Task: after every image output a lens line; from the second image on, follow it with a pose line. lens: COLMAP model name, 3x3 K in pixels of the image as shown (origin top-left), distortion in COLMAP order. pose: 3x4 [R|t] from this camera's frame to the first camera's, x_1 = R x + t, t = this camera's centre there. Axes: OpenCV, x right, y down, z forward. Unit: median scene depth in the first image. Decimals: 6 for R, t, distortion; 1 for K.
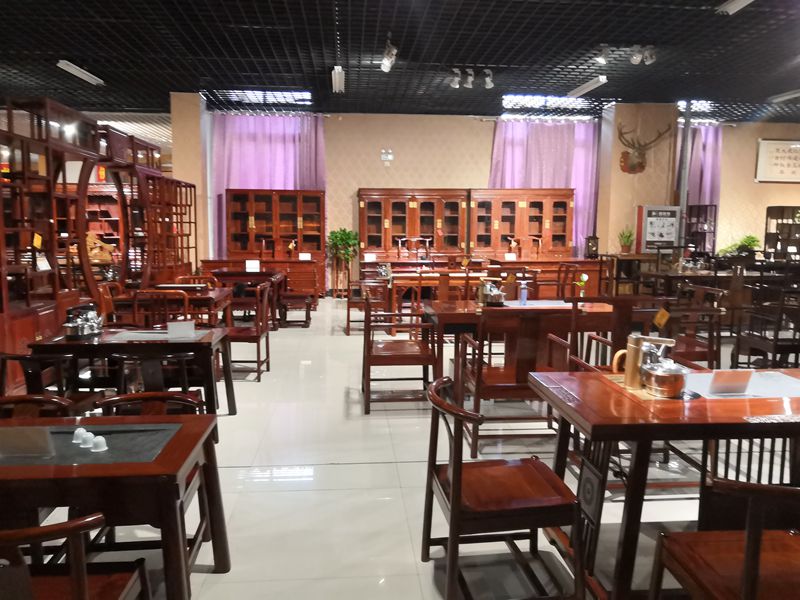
lens RADIAL K [[617.1, 0, 399.8], [0, 617.1, 328.4], [0, 0, 1]] dist [-0.050800, -0.001605]
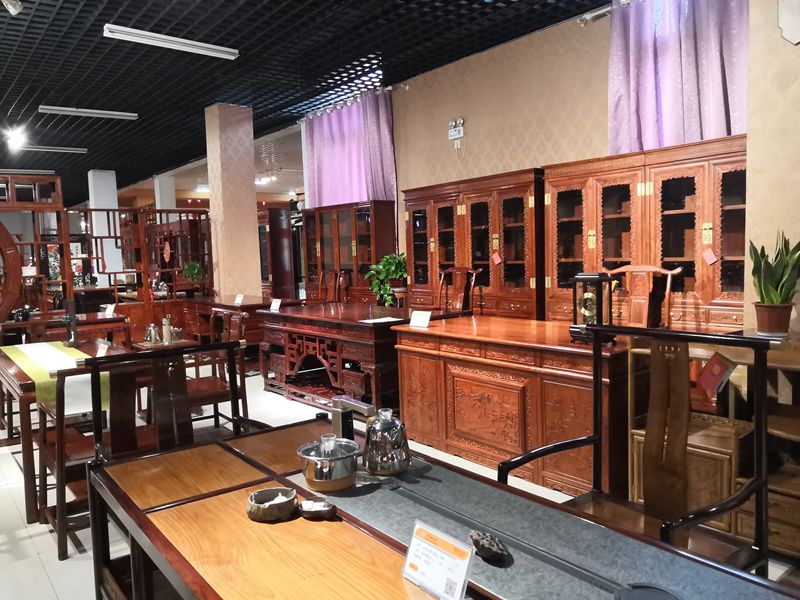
lens RADIAL K [[624.7, 0, 400.0], [0, 624.7, 300.0], [0, 0, 1]] dist [0.003363, 0.003279]
pose [[0.546785, 0.045657, -0.836027, 0.467601], [-0.096970, 0.995246, -0.009070, -0.107847], [0.831638, 0.086029, 0.548613, 0.643342]]
